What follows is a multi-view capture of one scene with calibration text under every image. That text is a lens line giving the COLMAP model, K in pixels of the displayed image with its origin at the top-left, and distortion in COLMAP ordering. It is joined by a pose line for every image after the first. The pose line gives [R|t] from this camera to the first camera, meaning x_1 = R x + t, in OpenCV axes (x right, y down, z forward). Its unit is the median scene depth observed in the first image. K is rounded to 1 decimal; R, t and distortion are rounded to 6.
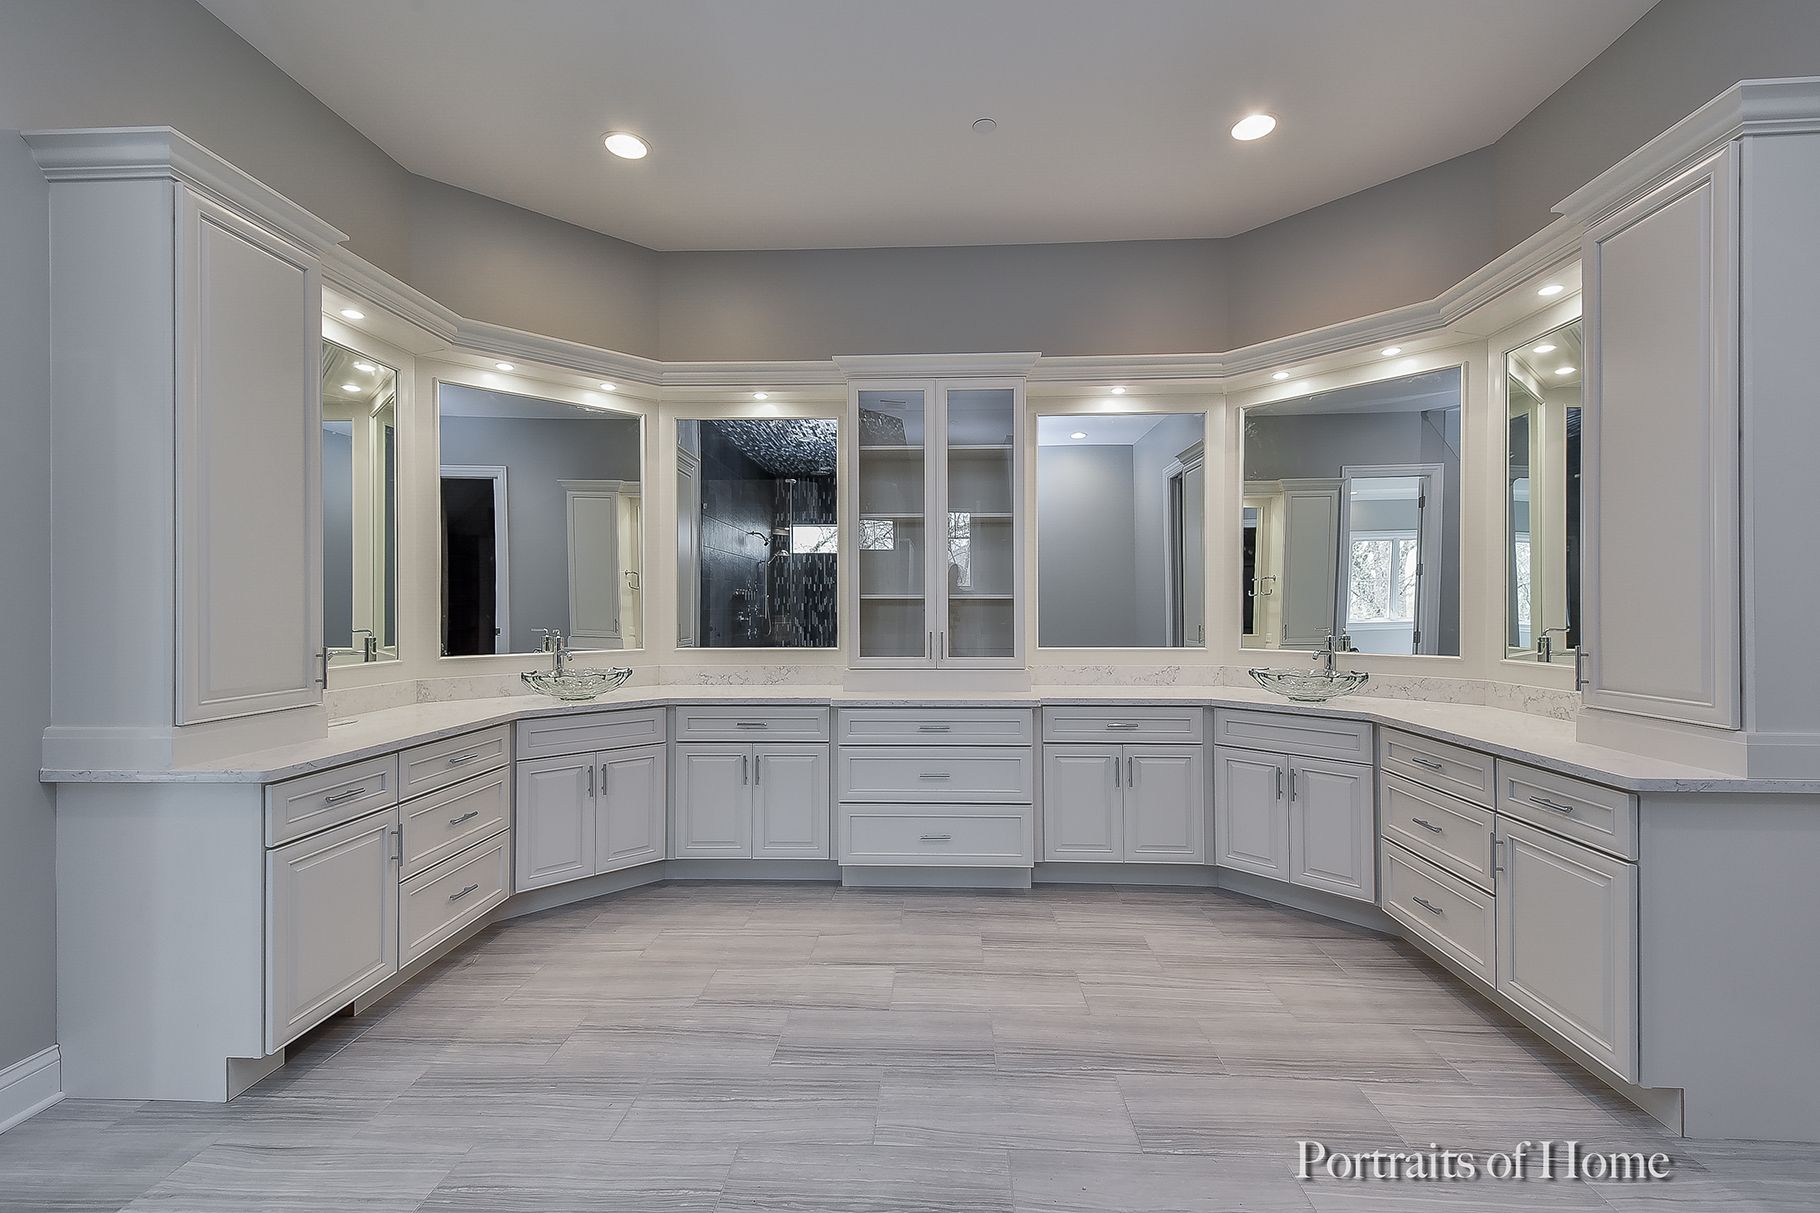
lens RADIAL K [[833.9, 0, 907.5], [0, 833.9, 600.9], [0, 0, 1]] dist [0.039574, -0.022067]
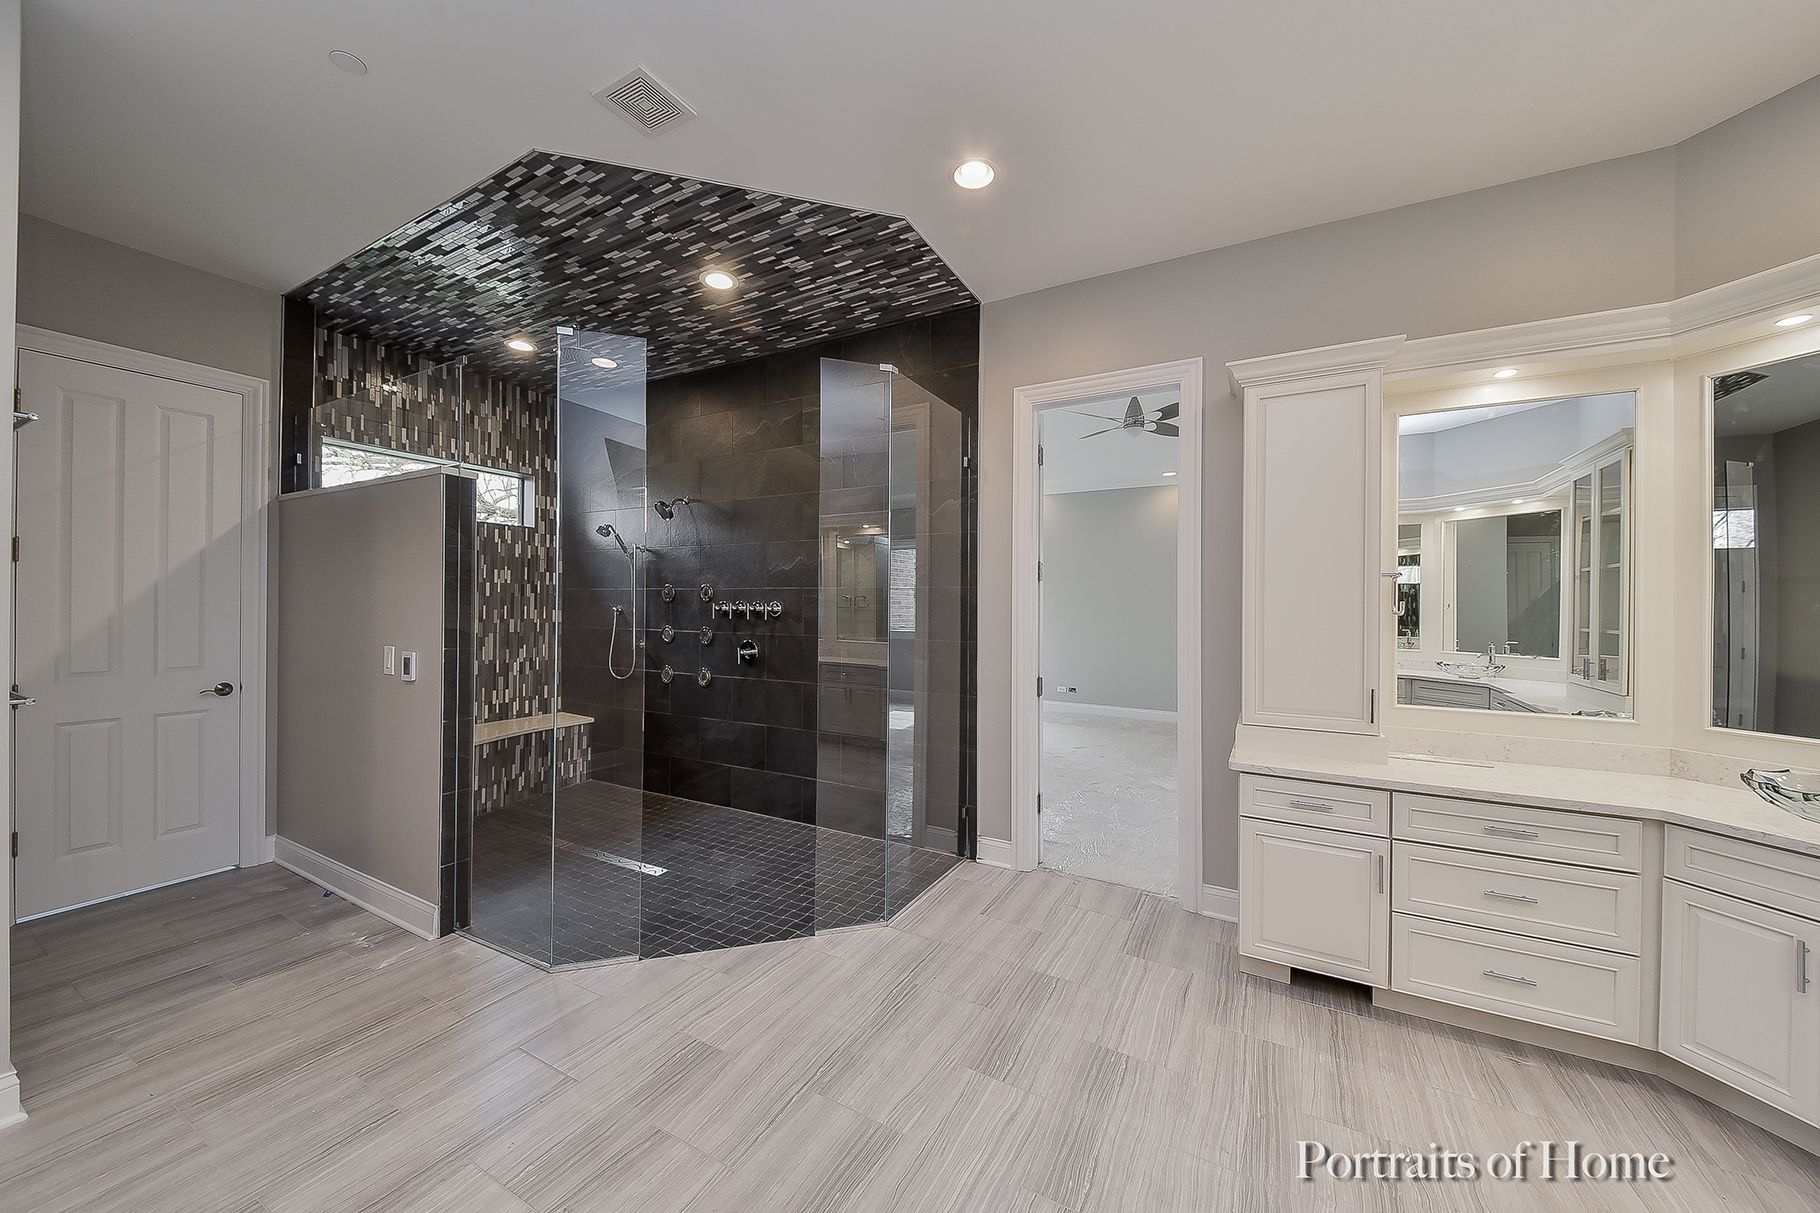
lens RADIAL K [[663.1, 0, 910.0], [0, 663.1, 606.5], [0, 0, 1]] dist [0.001533, -0.009083]
pose [[-0.460918, -0.000775, -0.887442, 0.483322], [-0.002451, 0.999997, 0.000400, -0.064906], [0.887439, 0.002359, -0.460919, 0.906353]]
